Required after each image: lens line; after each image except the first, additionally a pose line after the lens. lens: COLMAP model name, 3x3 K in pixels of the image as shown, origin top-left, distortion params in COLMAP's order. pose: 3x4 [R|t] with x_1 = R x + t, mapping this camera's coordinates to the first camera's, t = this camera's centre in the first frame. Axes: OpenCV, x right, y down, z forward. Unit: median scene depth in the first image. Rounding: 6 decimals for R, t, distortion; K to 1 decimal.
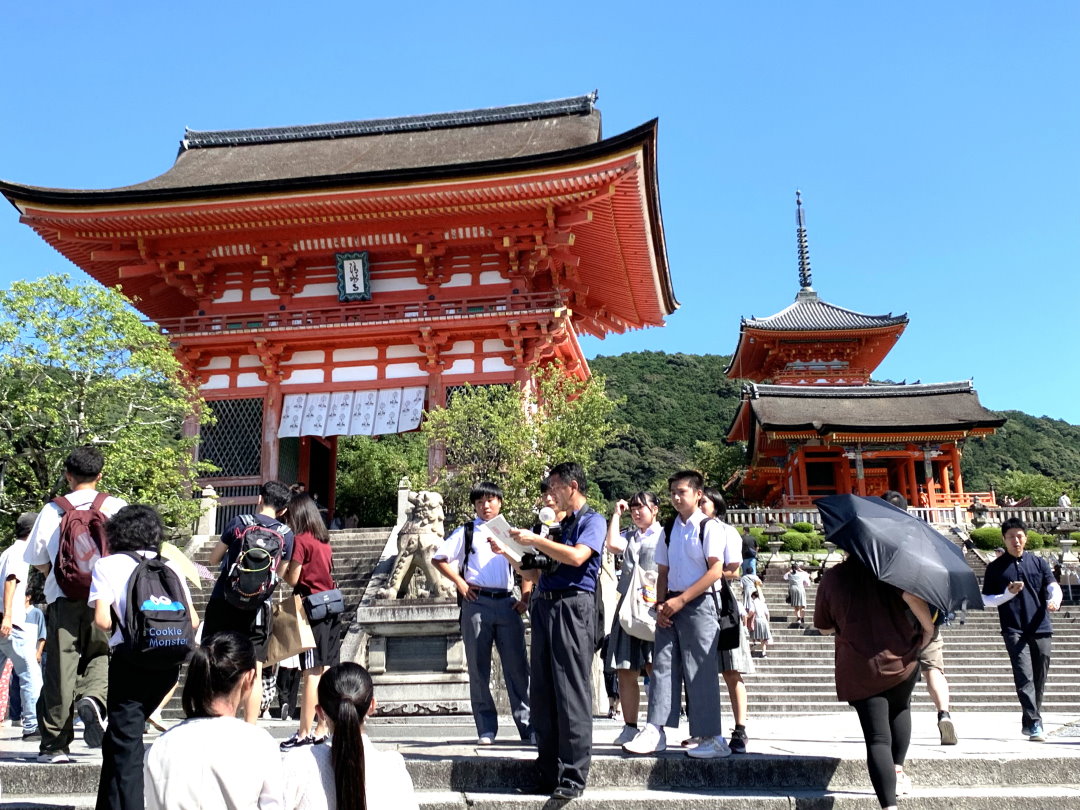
lens RADIAL K [[1172.0, 0, 539.2], [0, 1172.0, 405.4], [0, 0, 1]] dist [0.003160, 0.000000]
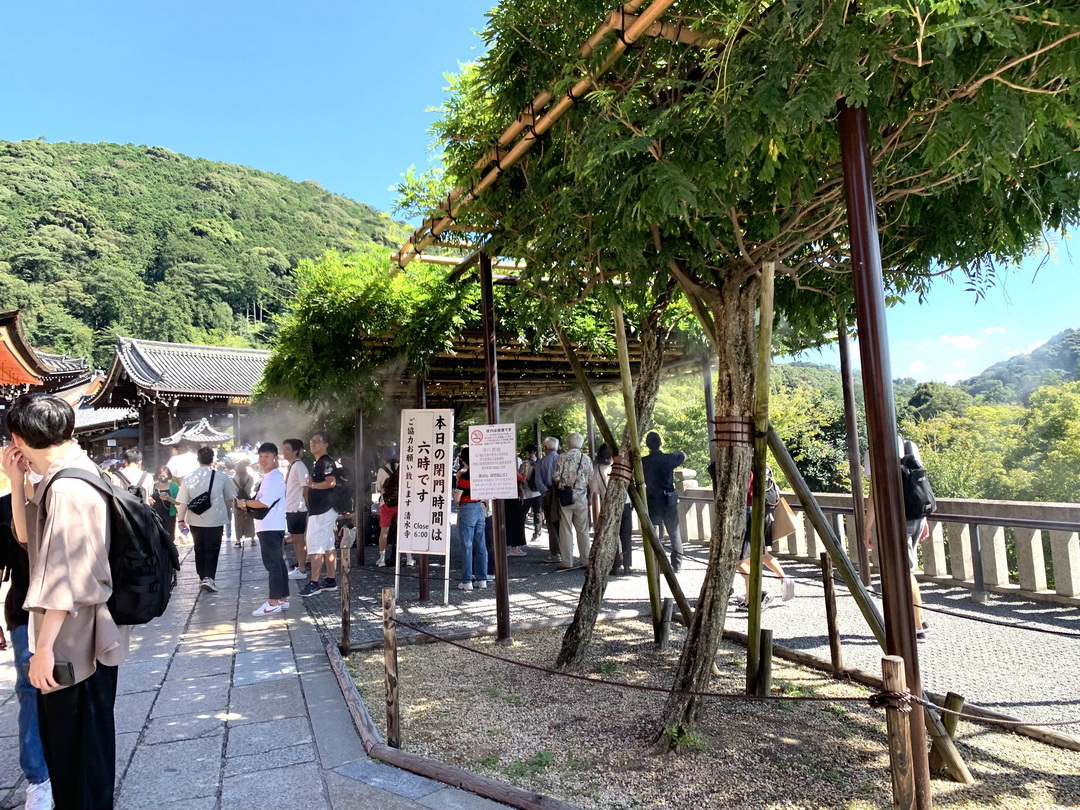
lens RADIAL K [[846.9, 0, 538.8], [0, 846.9, 404.0], [0, 0, 1]] dist [0.007636, -0.003355]
pose [[0.883293, -0.008682, 0.468741, 0.082427], [-0.079077, 0.982744, 0.167214, 0.031555], [-0.462105, -0.184765, 0.867365, 0.254142]]
